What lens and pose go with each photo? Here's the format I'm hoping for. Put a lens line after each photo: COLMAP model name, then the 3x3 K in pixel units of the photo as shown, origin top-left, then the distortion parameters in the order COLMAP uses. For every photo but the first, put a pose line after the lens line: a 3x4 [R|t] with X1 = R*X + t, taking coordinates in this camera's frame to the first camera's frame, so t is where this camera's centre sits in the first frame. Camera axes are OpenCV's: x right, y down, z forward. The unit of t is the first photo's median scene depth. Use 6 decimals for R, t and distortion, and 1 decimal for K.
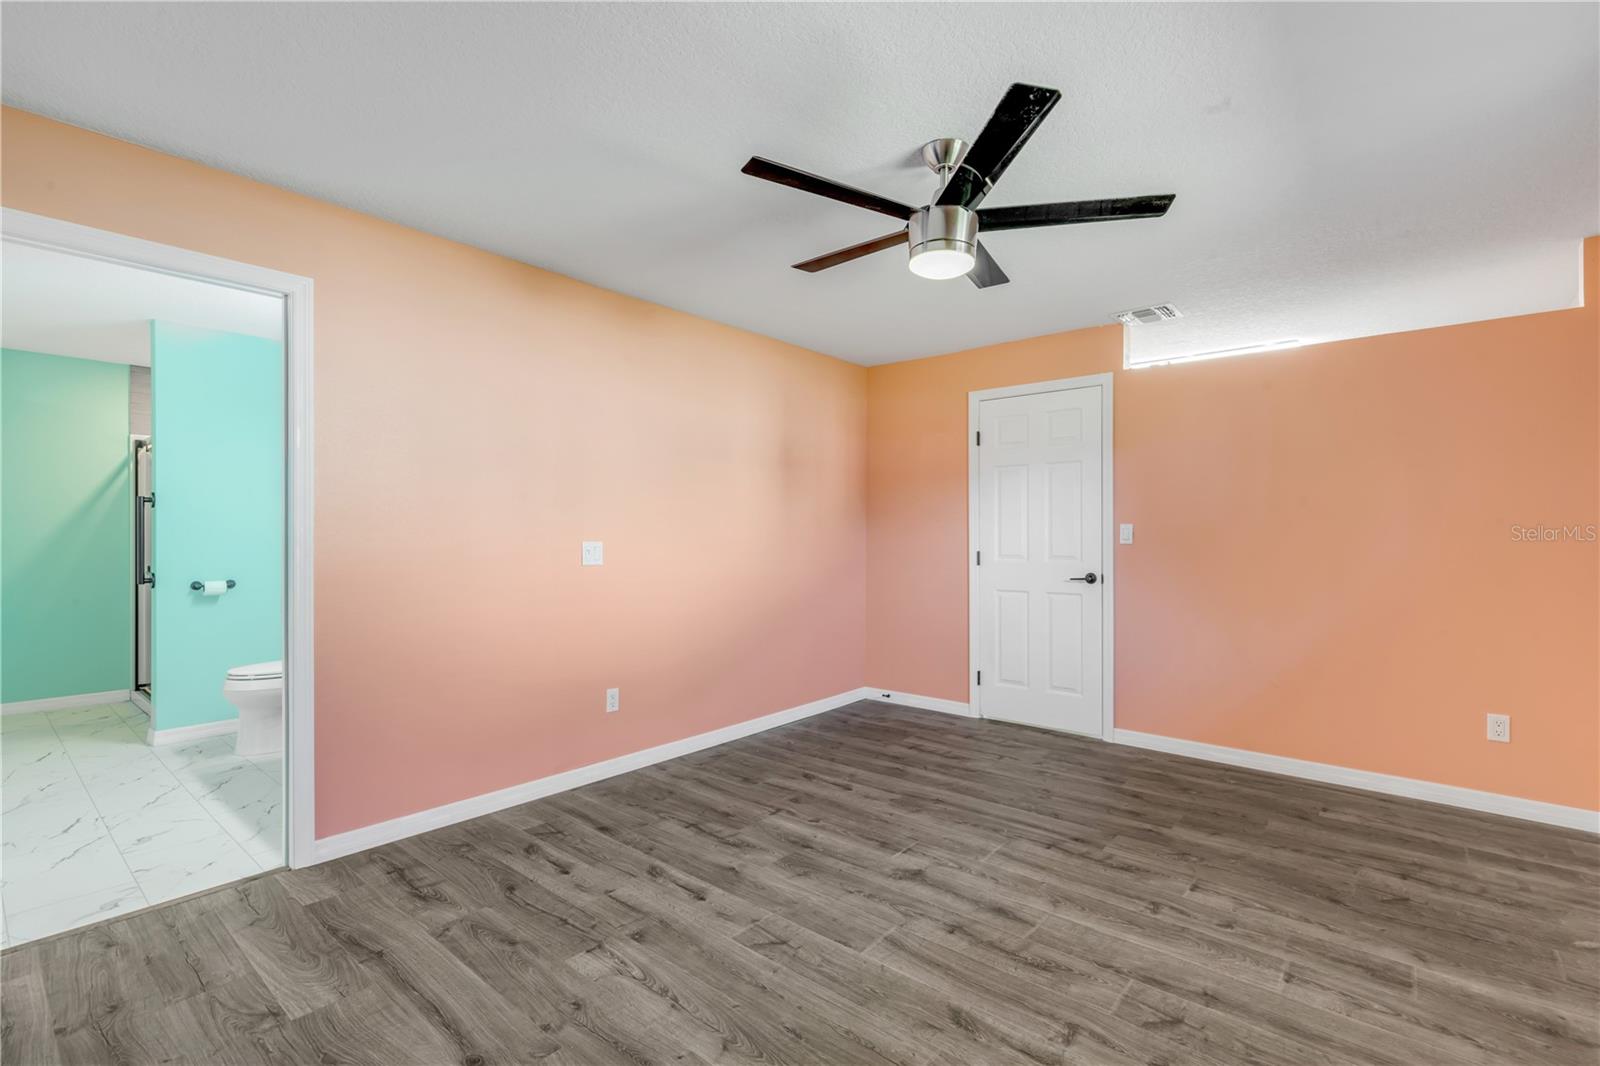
lens RADIAL K [[721.3, 0, 804.8], [0, 721.3, 533.9], [0, 0, 1]] dist [0.002182, 0.001266]
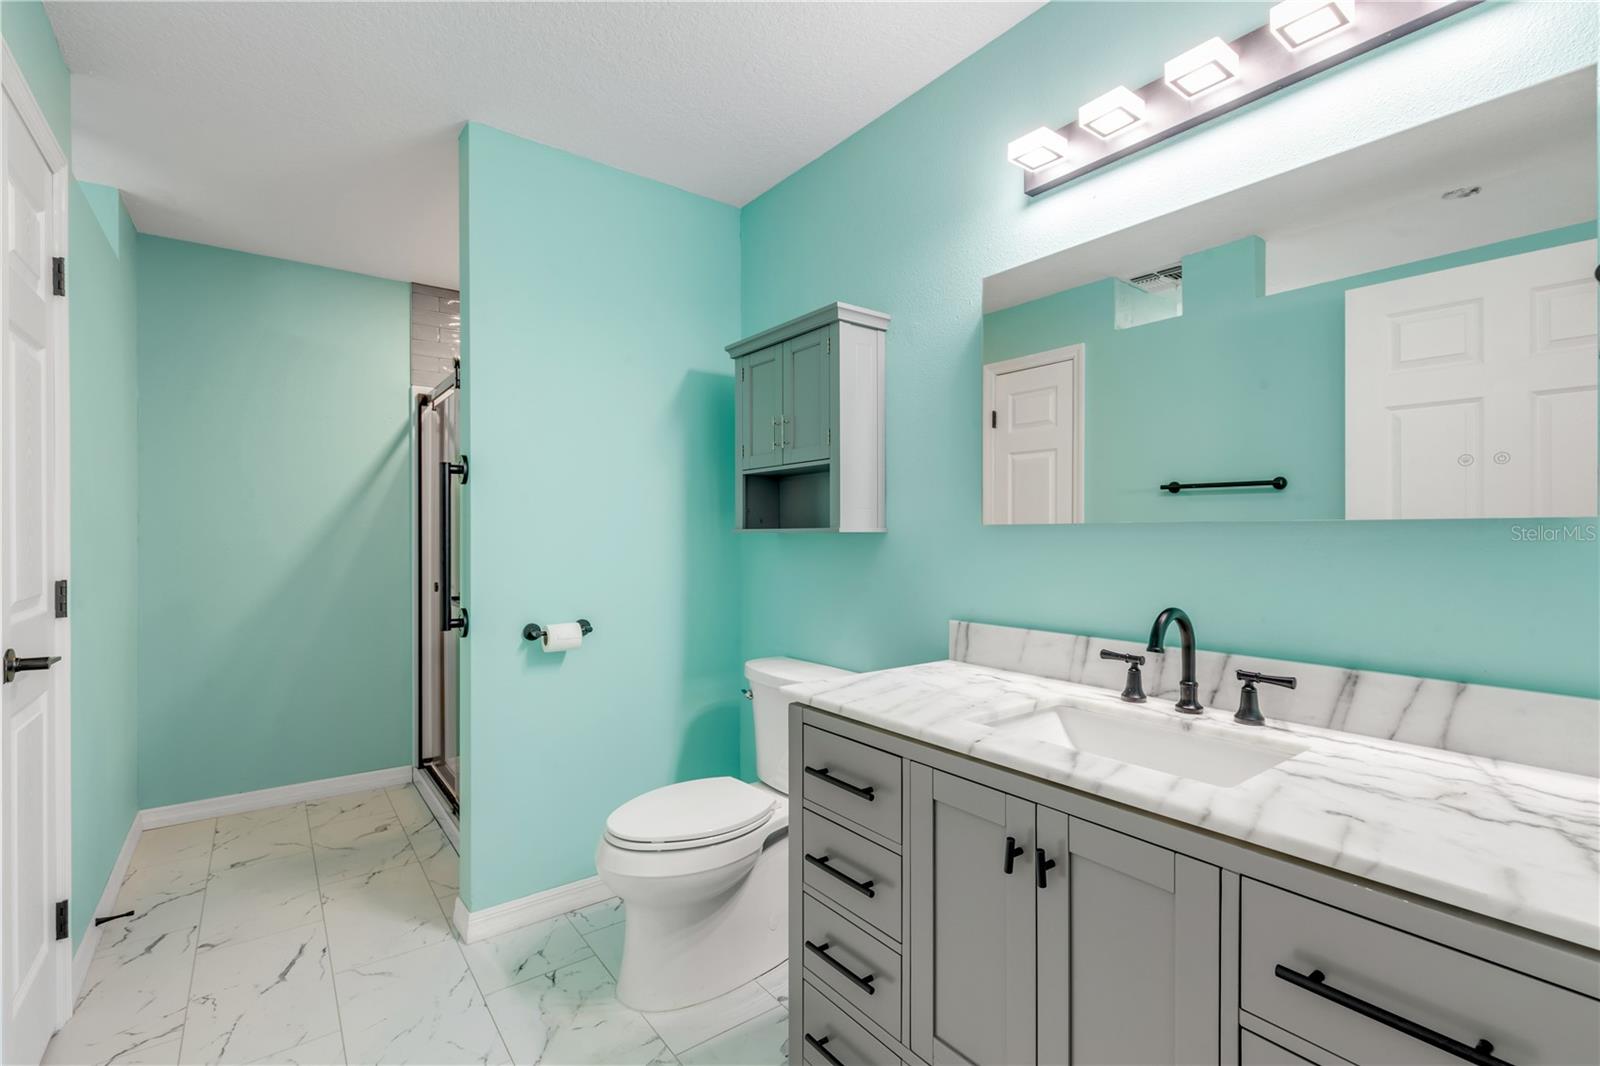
lens RADIAL K [[721.3, 0, 795.4], [0, 721.3, 536.7], [0, 0, 1]] dist [0.002182, 0.001266]
pose [[0.972864, 0.000690, -0.231378, -0.533327], [0.000010, 0.999995, 0.003024, 0.000290], [0.231379, -0.002944, 0.972859, 0.532520]]
